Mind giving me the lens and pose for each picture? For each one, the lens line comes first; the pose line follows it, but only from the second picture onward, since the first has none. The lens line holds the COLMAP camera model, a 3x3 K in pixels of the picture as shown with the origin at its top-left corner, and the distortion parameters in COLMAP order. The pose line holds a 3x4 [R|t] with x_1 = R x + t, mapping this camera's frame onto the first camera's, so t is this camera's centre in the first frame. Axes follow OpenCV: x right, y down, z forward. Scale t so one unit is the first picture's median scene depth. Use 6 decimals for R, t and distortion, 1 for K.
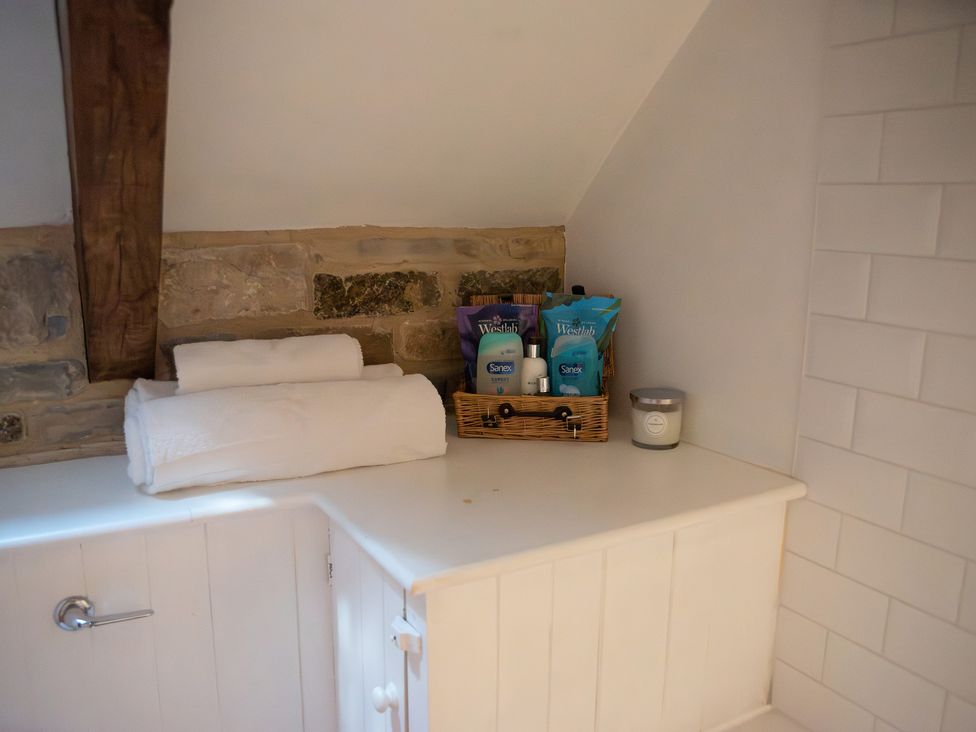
lens RADIAL K [[810.7, 0, 472.1], [0, 810.7, 376.2], [0, 0, 1]] dist [-0.068311, 0.010009]
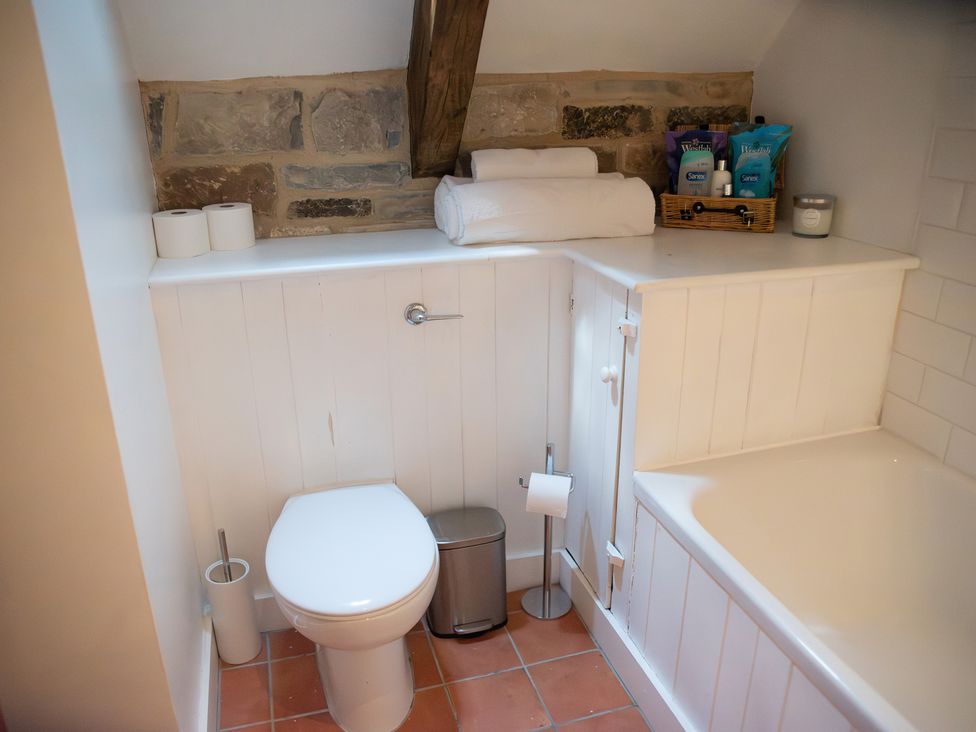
lens RADIAL K [[758.5, 0, 488.0], [0, 758.5, 366.0], [0, 0, 1]] dist [-0.115283, 0.113081]
pose [[0.974424, 0.061989, -0.215997, -0.015446], [-0.027048, 0.986565, 0.161116, 0.115077], [0.223082, -0.151153, 0.963009, -0.350298]]
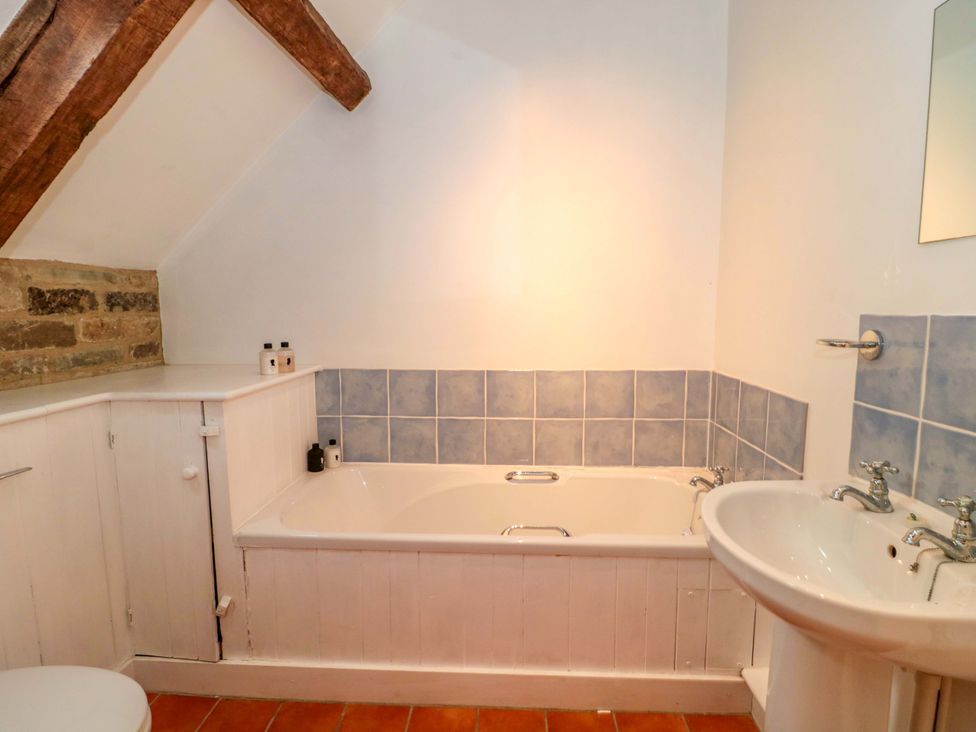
lens RADIAL K [[505.7, 0, 486.4], [0, 505.7, 365.4], [0, 0, 1]] dist [0.003567, -0.016057]
pose [[0.541696, -0.103063, 0.834232, -0.567713], [0.174710, 0.984586, 0.008193, 0.187338], [-0.822218, 0.141310, 0.551352, -0.301524]]
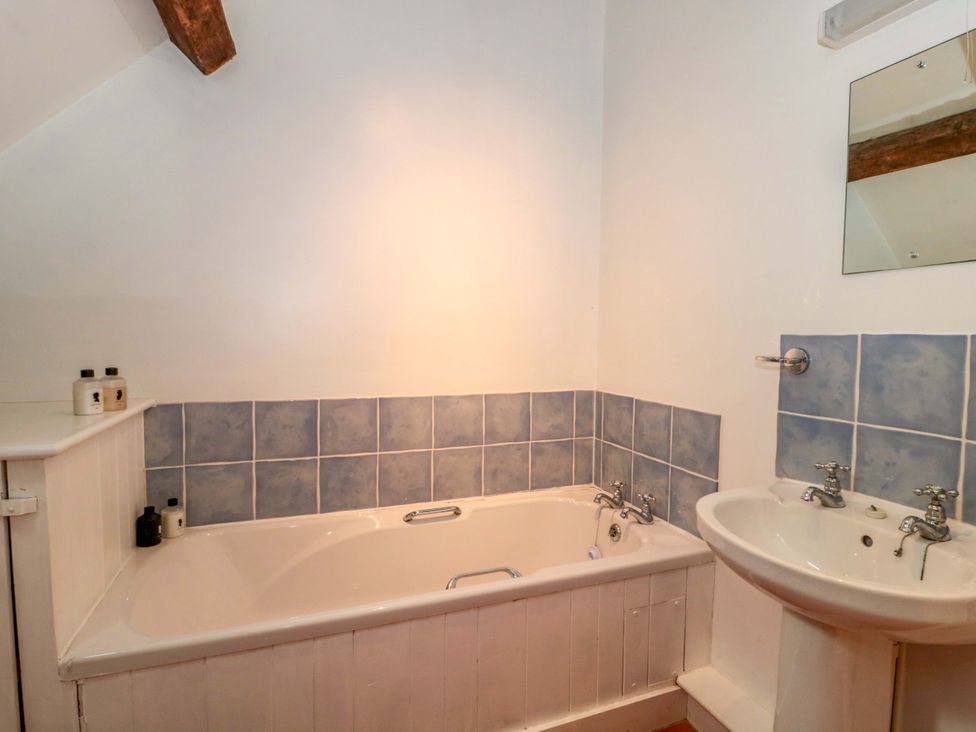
lens RADIAL K [[506.3, 0, 484.7], [0, 506.3, 364.1], [0, 0, 1]] dist [0.001406, -0.014879]
pose [[0.152707, -0.059841, 0.986458, -0.562637], [0.187927, 0.981710, 0.030461, 0.143515], [-0.970239, 0.180731, 0.161160, 0.009563]]
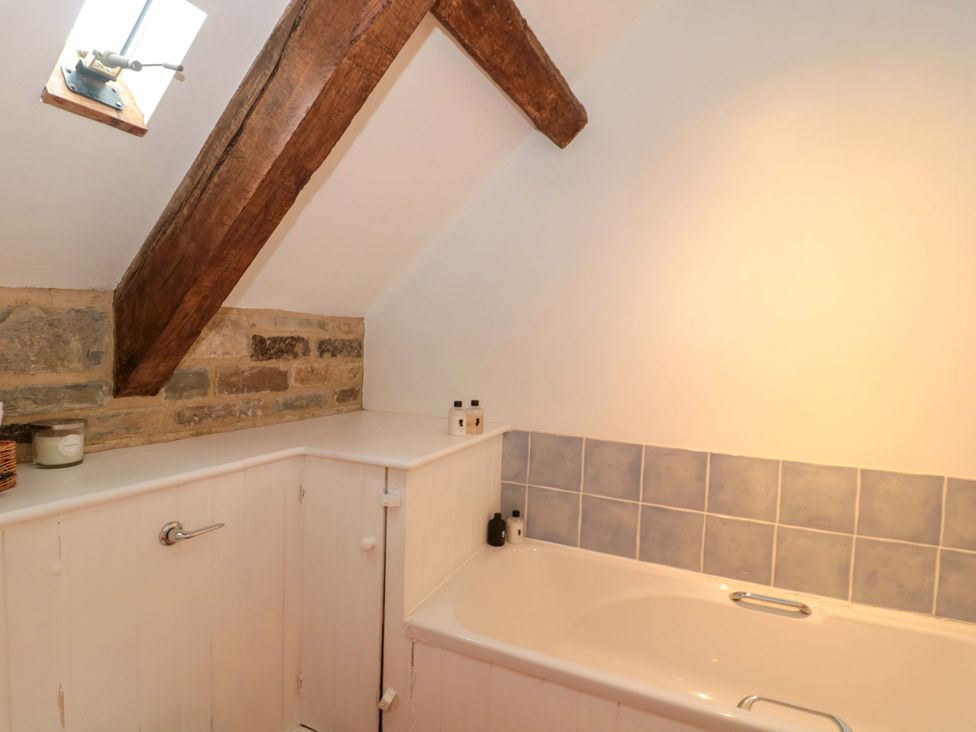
lens RADIAL K [[506.3, 0, 484.7], [0, 506.3, 364.1], [0, 0, 1]] dist [0.001406, -0.014879]
pose [[0.802175, -0.003122, 0.597081, -0.452954], [0.089042, 0.989430, -0.114454, 0.105863], [-0.590413, 0.144977, 0.793974, -0.141623]]
